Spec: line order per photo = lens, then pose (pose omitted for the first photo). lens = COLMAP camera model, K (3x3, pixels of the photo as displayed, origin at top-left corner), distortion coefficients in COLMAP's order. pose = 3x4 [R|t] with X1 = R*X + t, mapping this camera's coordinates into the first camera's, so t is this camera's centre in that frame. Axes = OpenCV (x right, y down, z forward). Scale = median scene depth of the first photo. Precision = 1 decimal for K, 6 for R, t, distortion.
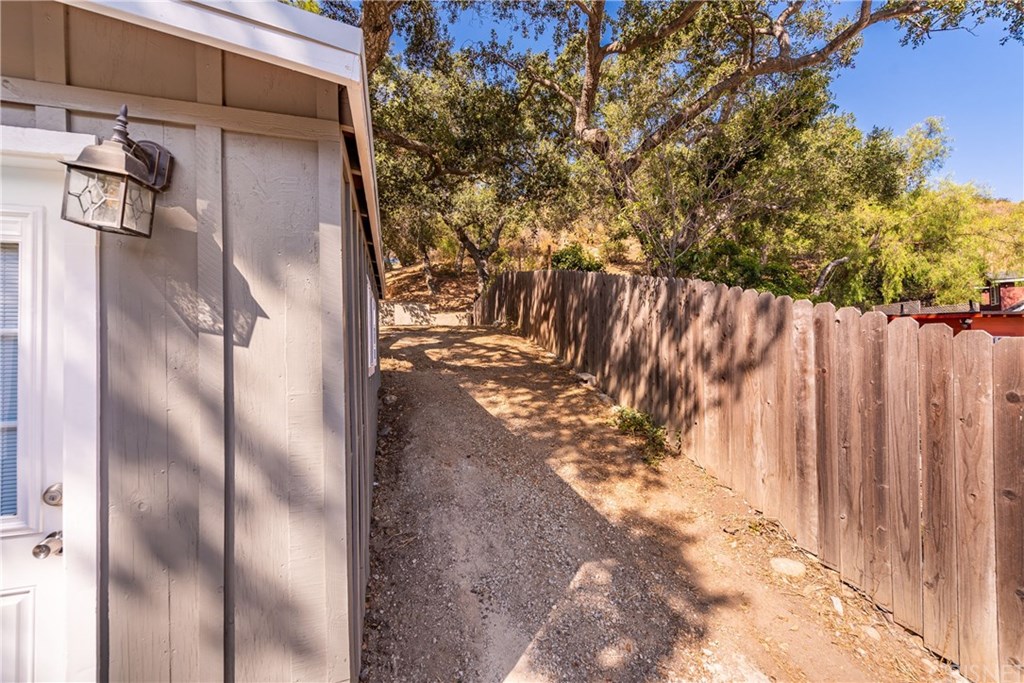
lens RADIAL K [[403.4, 0, 512.0], [0, 403.4, 346.6], [0, 0, 1]] dist [0.012766, -0.003517]
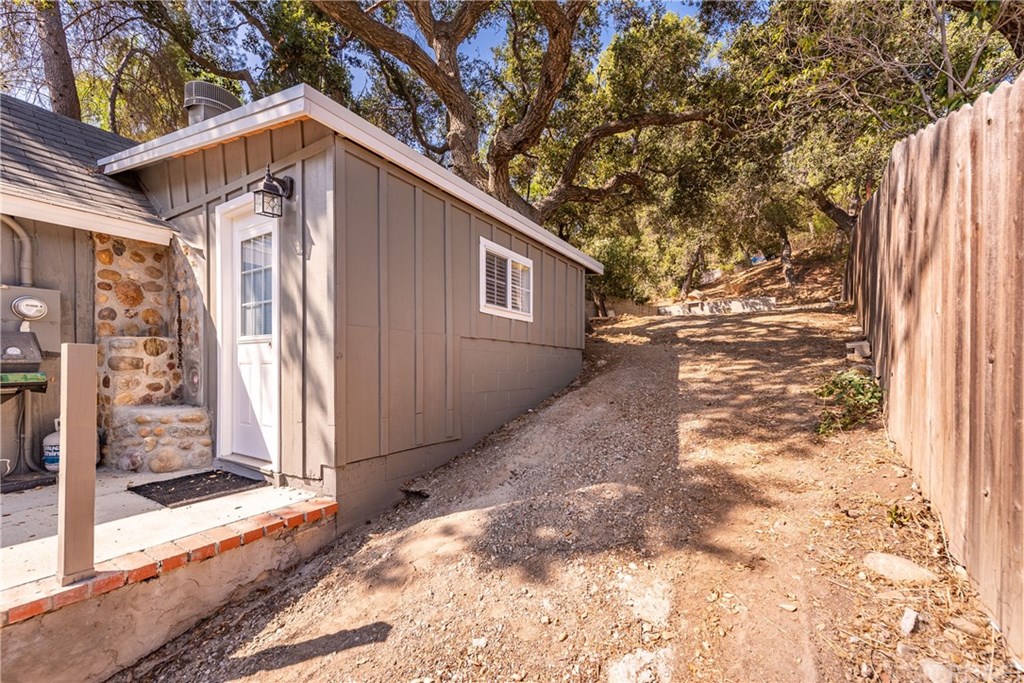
lens RADIAL K [[403.4, 0, 521.2], [0, 403.4, 375.3], [0, 0, 1]] dist [0.012766, -0.003517]
pose [[0.664873, 0.034581, -0.746156, 0.489982], [-0.002497, 0.999025, 0.044076, 0.146775], [0.746953, -0.027441, 0.664311, 0.118914]]
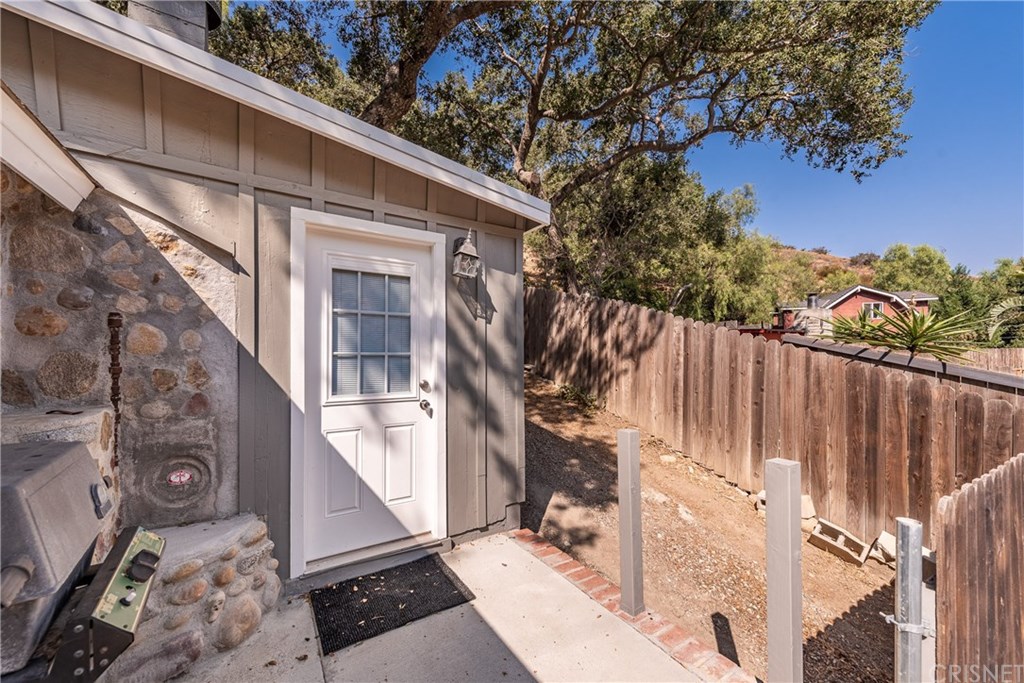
lens RADIAL K [[403.4, 0, 512.3], [0, 403.4, 356.7], [0, 0, 1]] dist [0.012766, -0.003517]
pose [[0.961220, 0.019154, 0.275117, -0.390465], [-0.022978, 0.999679, 0.010684, 0.051530], [-0.274824, -0.016591, 0.961351, -0.428525]]
